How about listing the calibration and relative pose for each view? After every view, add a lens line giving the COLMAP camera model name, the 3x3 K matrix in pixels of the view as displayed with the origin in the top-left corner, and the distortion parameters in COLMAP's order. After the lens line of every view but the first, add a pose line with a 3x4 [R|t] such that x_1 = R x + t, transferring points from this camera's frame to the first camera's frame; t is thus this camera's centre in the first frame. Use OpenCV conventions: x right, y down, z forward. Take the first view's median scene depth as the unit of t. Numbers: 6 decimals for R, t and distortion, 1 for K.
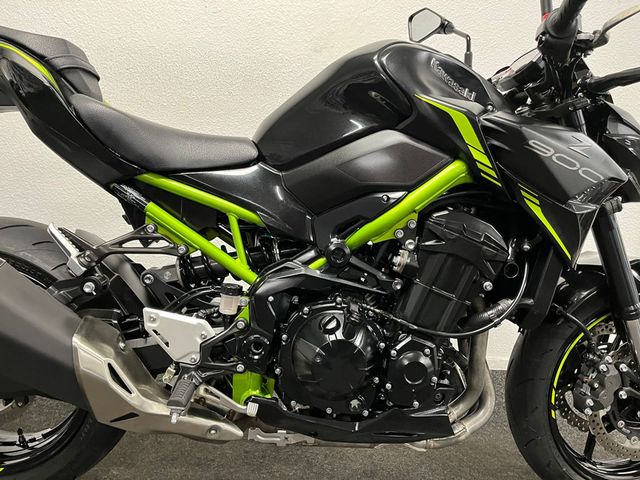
lens RADIAL K [[492.9, 0, 323.8], [0, 492.9, 239.9], [0, 0, 1]] dist [0.043522, -0.055464]
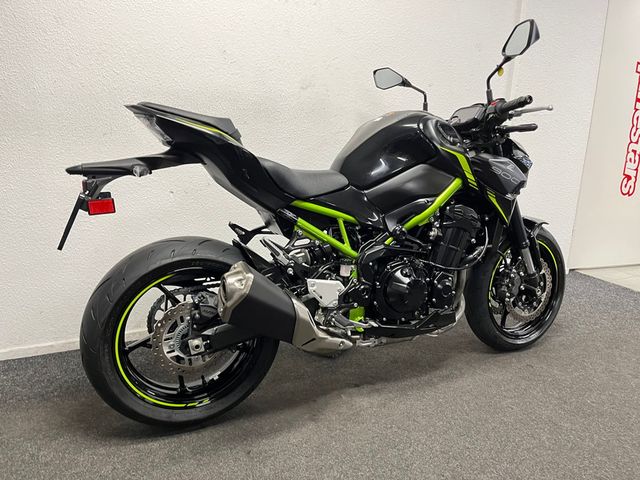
lens RADIAL K [[492.9, 0, 324.4], [0, 492.9, 239.8], [0, 0, 1]] dist [0.043522, -0.055464]
pose [[0.929834, -0.125982, 0.345742, -0.856143], [0.100116, 0.990736, 0.091756, -0.144118], [-0.354099, -0.050703, 0.933833, -0.587608]]
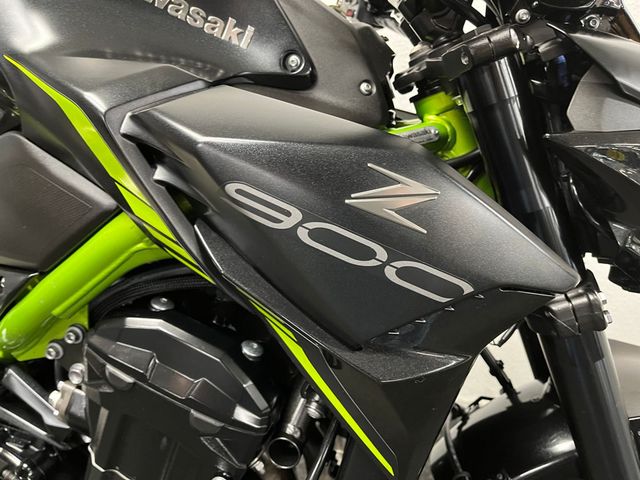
lens RADIAL K [[492.9, 0, 324.3], [0, 492.9, 236.5], [0, 0, 1]] dist [0.043522, -0.055464]
pose [[0.955620, 0.055841, -0.289260, 0.525156], [-0.008839, 0.986864, 0.161313, -0.198714], [0.294469, -0.151598, 0.943560, 0.619402]]
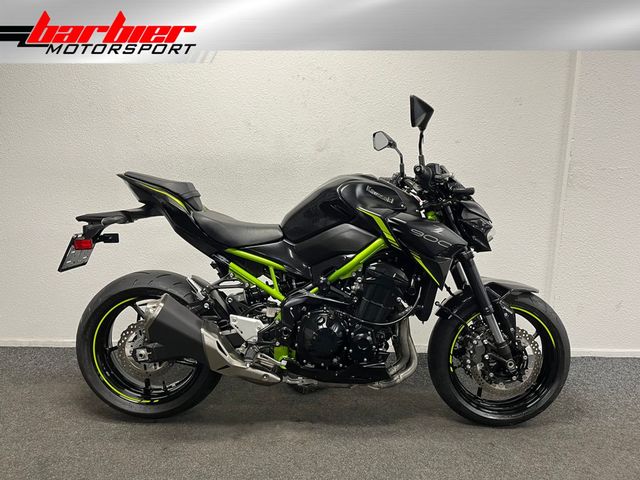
lens RADIAL K [[492.9, 0, 317.3], [0, 492.9, 235.1], [0, 0, 1]] dist [0.043522, -0.055464]
pose [[0.995659, -0.037806, -0.085054, 0.177407], [0.035718, 0.999025, -0.025939, -0.122656], [0.085952, 0.022789, 0.996039, -0.984176]]
